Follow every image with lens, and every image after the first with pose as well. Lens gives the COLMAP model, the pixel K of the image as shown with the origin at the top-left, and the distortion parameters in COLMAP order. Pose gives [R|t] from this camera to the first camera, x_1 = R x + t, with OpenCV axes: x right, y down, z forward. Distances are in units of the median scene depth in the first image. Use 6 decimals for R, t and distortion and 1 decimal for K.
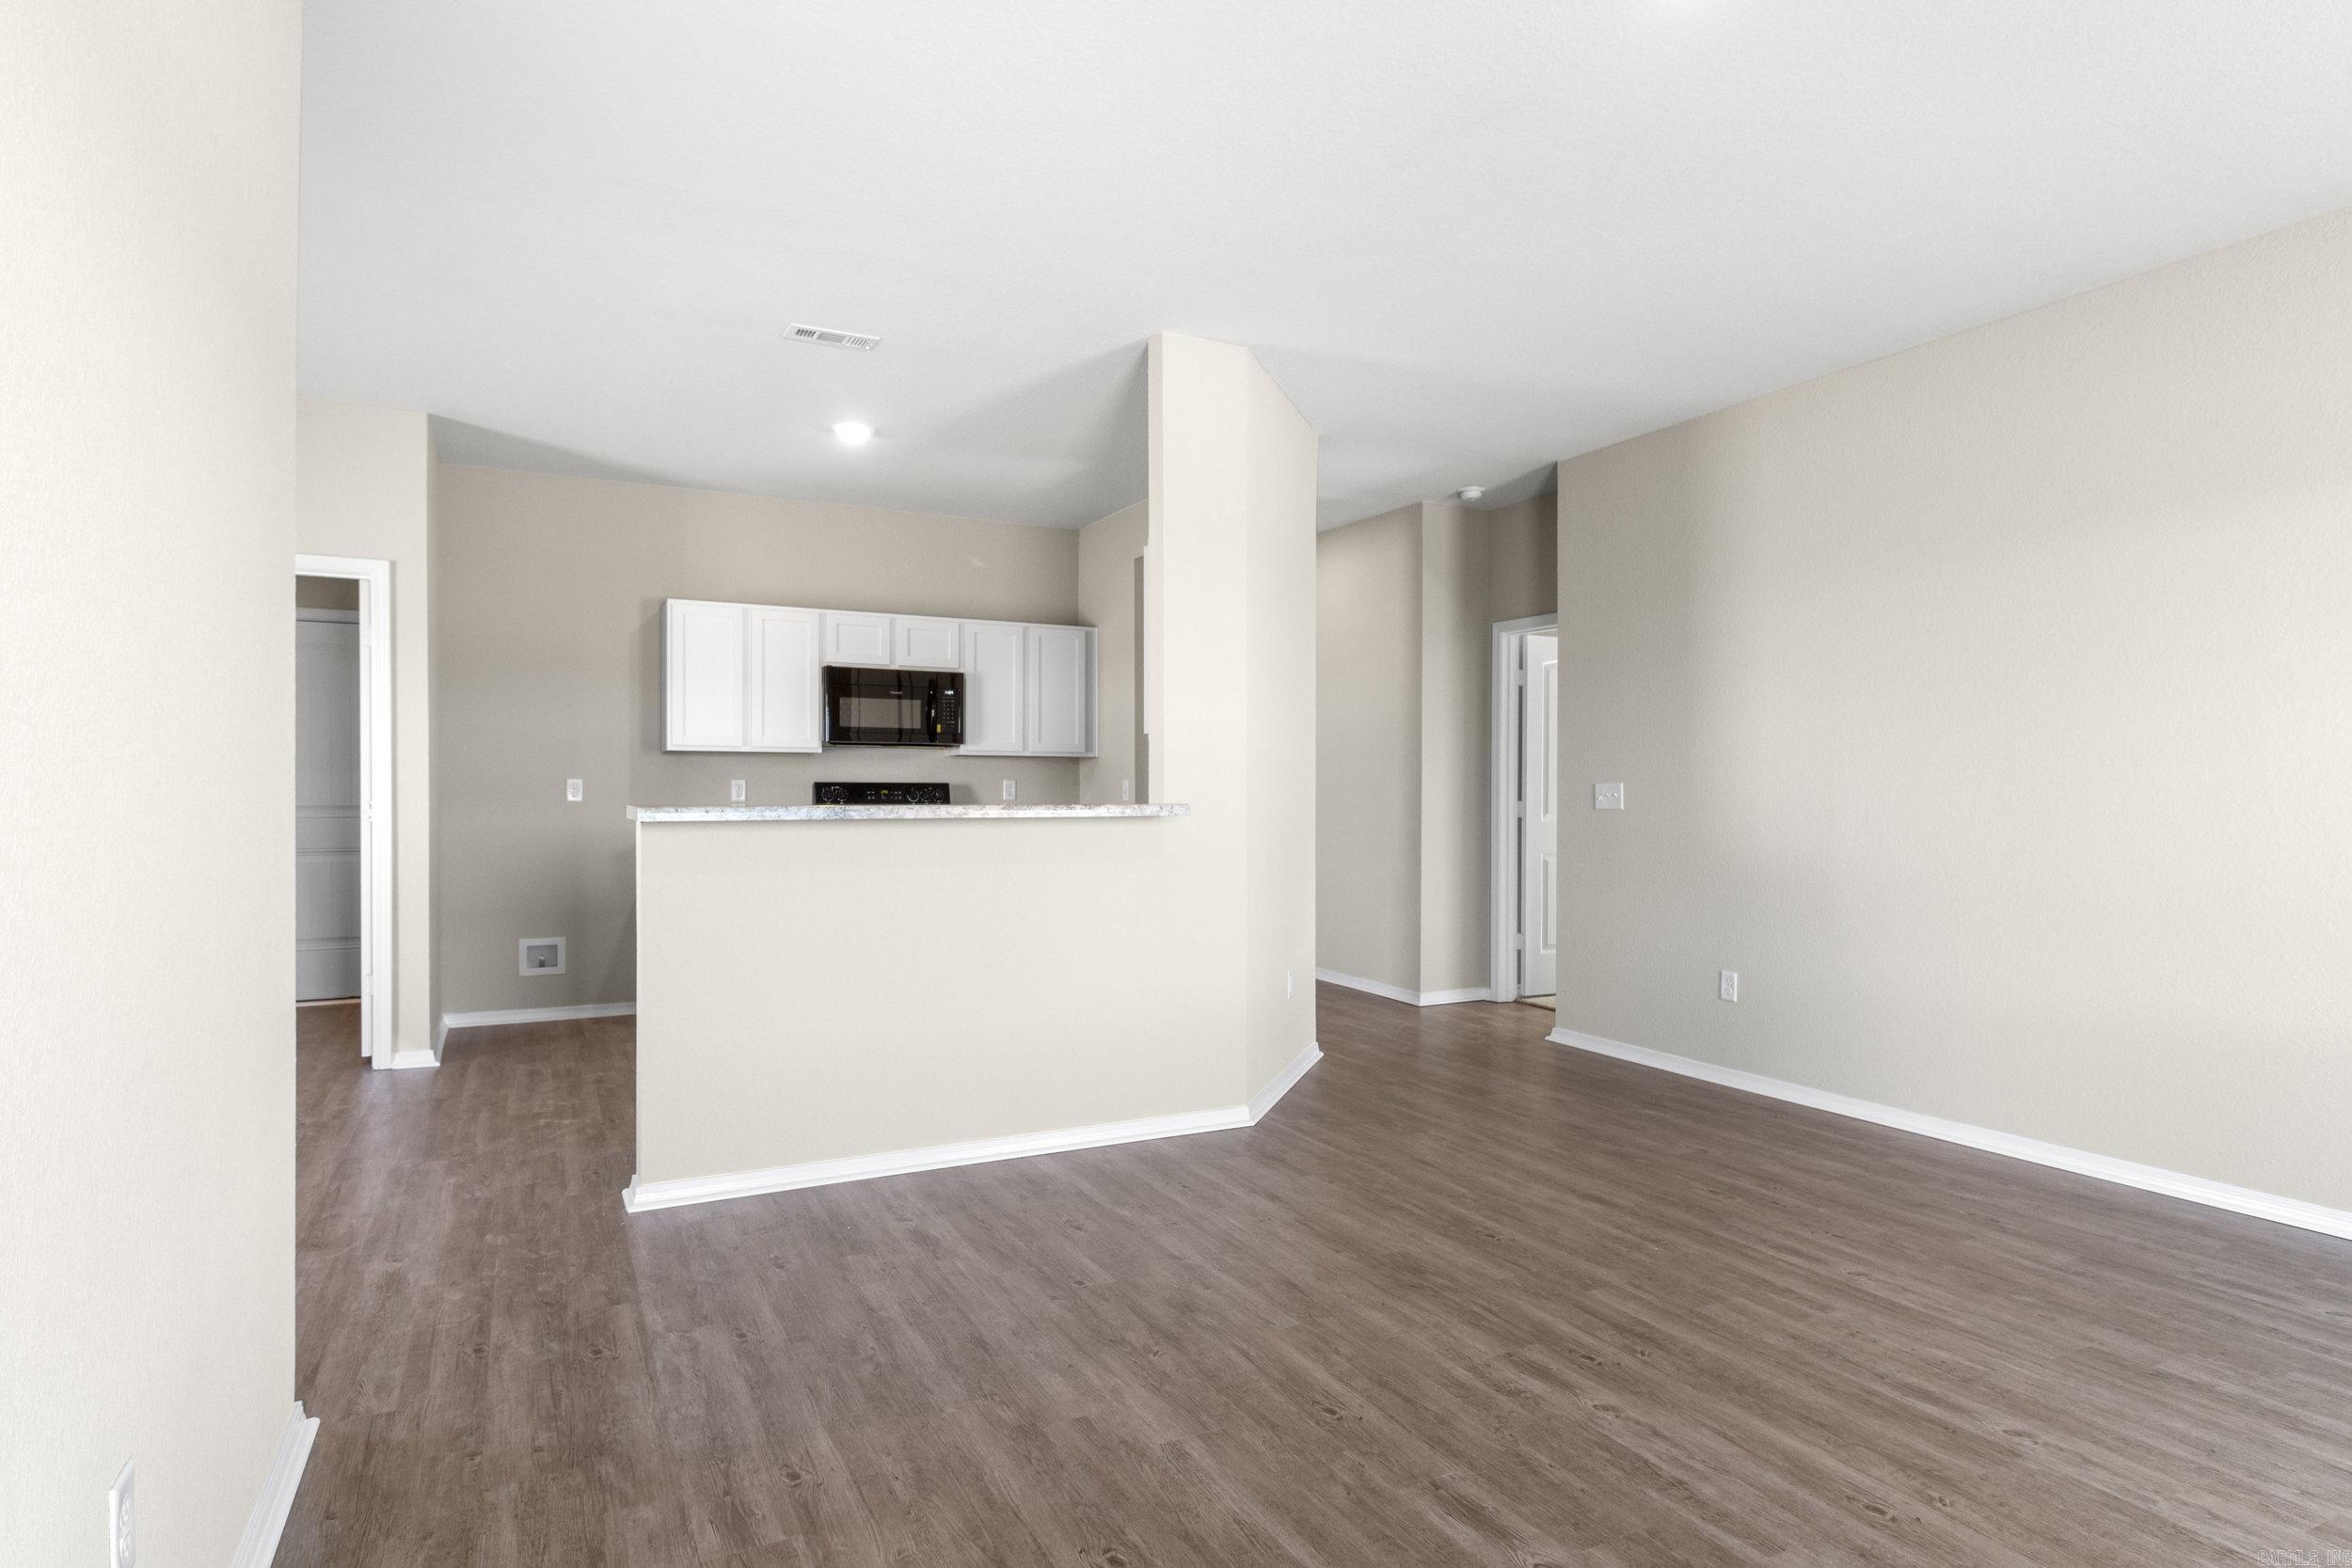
lens RADIAL K [[1272.0, 0, 1189.7], [0, 1272.0, 786.8], [0, 0, 1]] dist [0.002232, 0.000607]
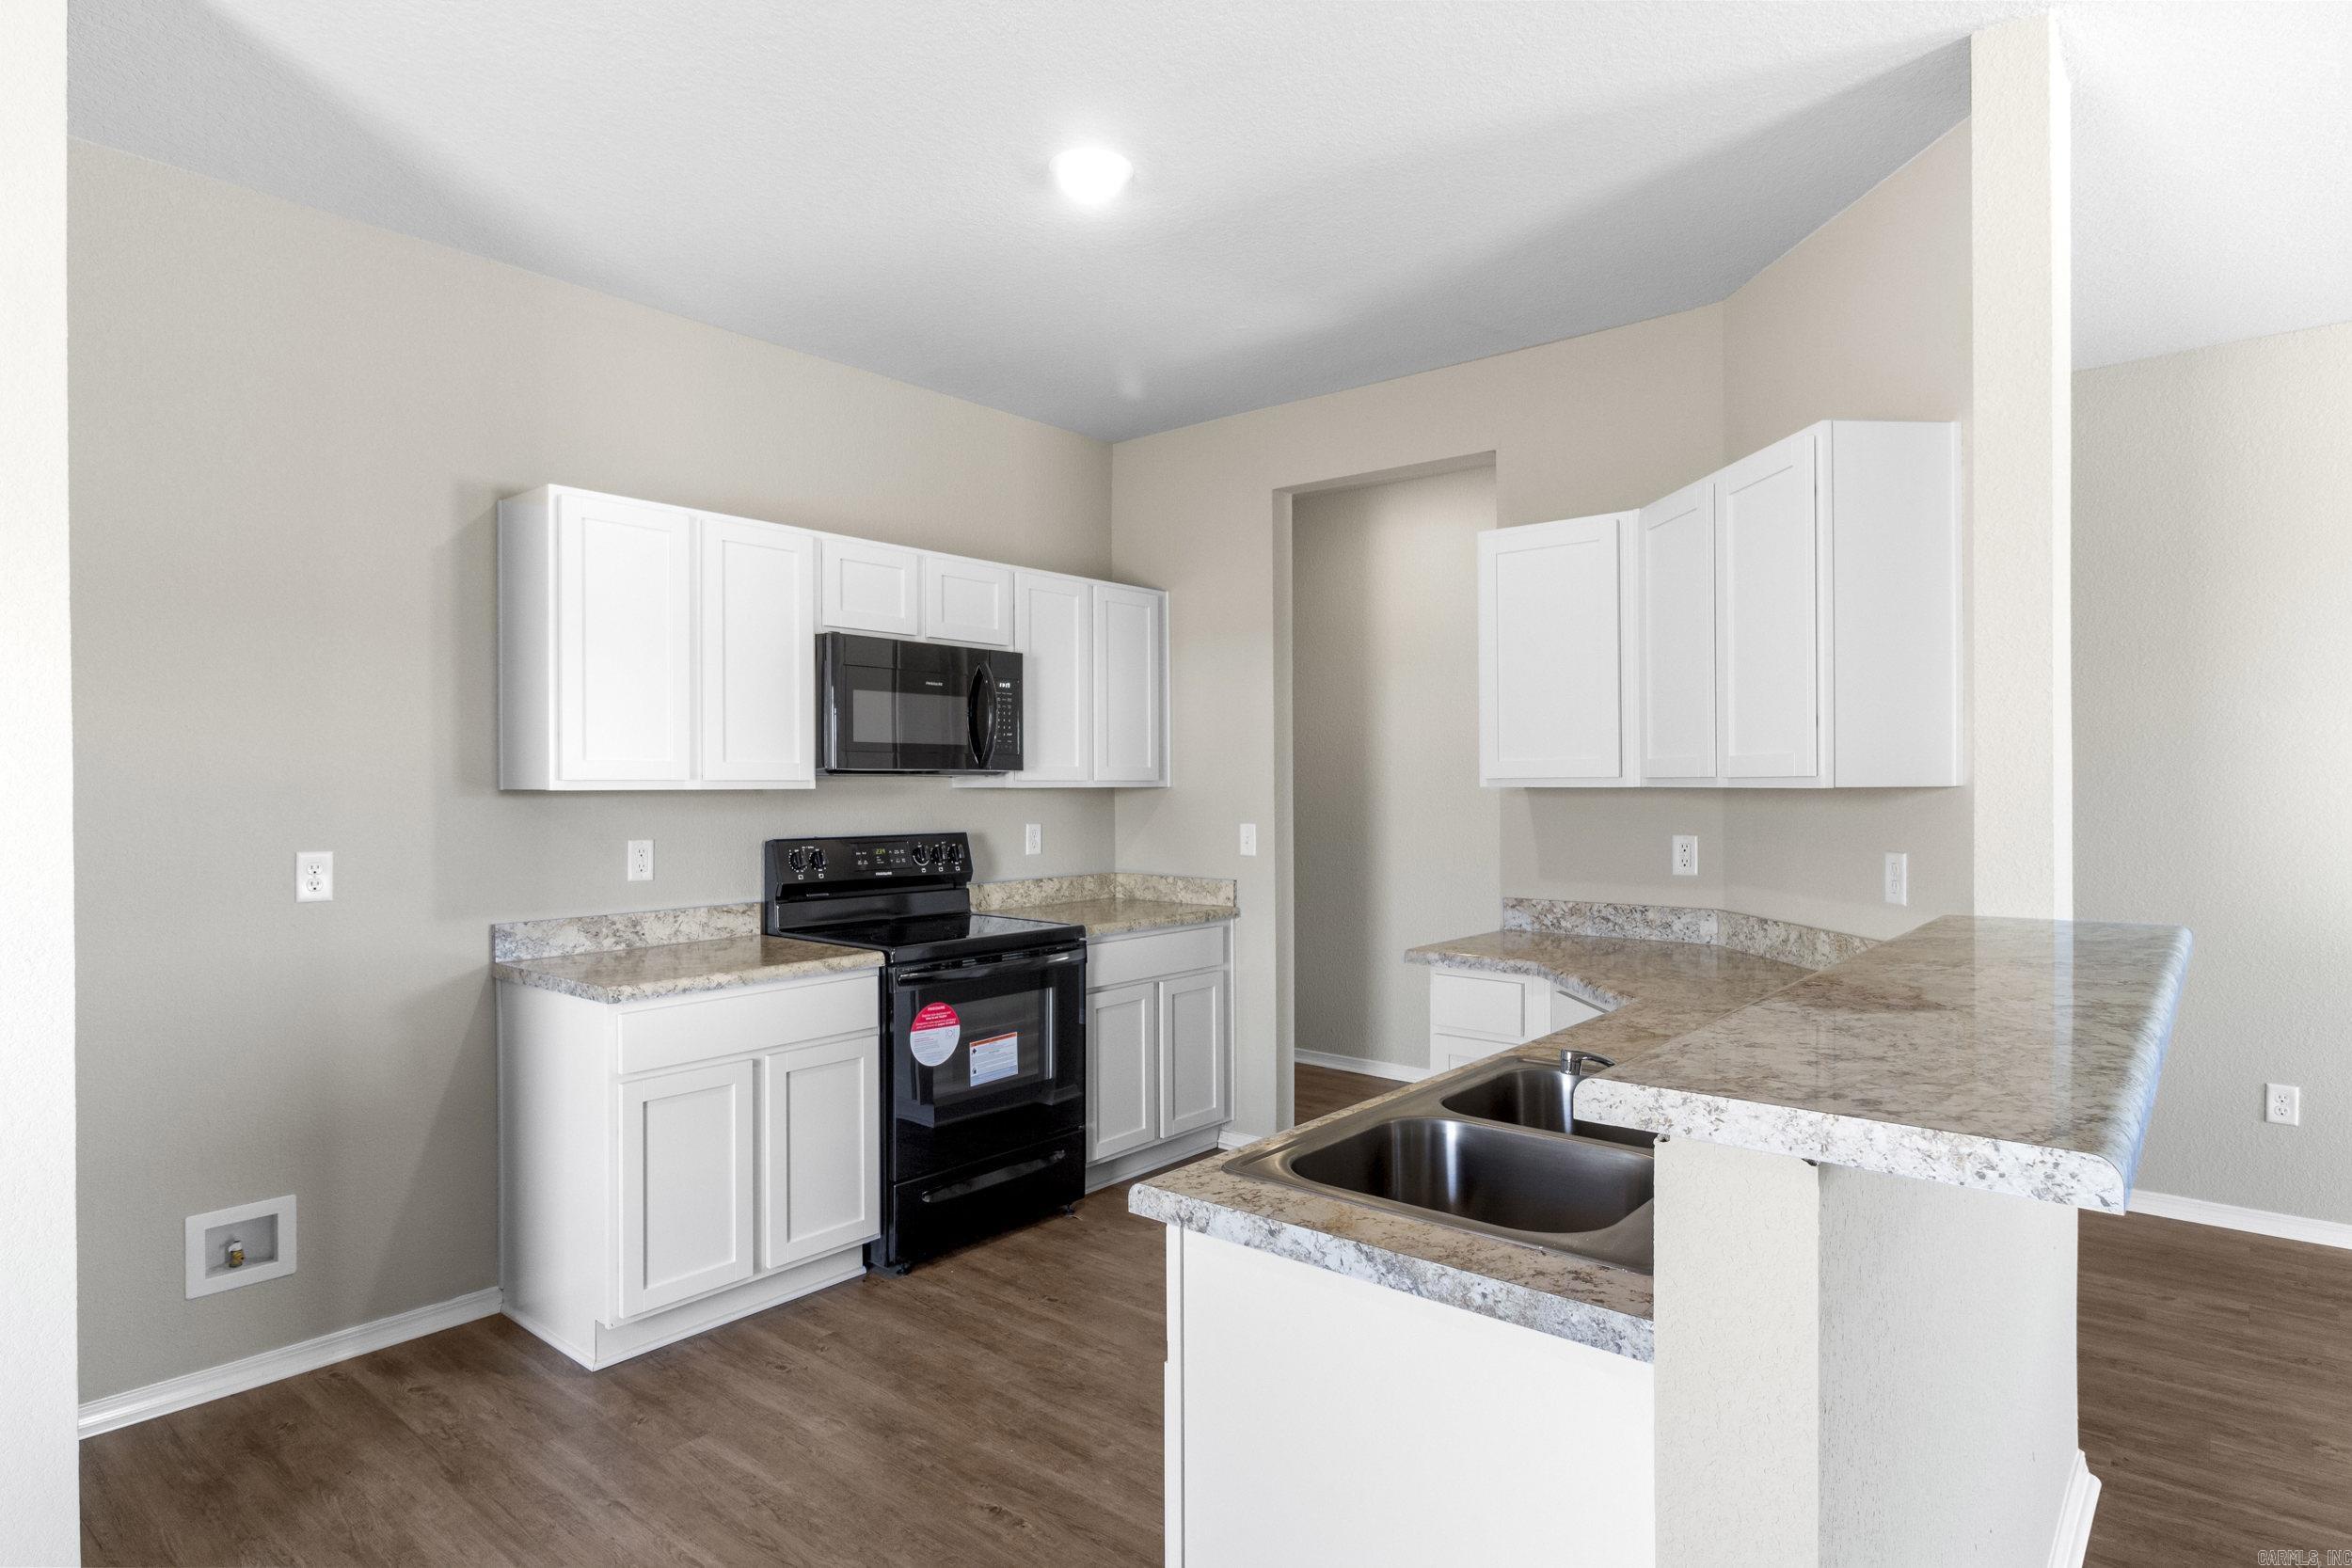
lens RADIAL K [[1272.0, 0, 1208.0], [0, 1272.0, 789.9], [0, 0, 1]] dist [0.002232, 0.000607]
pose [[0.921164, -0.007134, 0.389110, -0.706222], [0.005037, 0.999967, 0.006408, -0.058887], [-0.389143, -0.003943, 0.921169, 0.861165]]
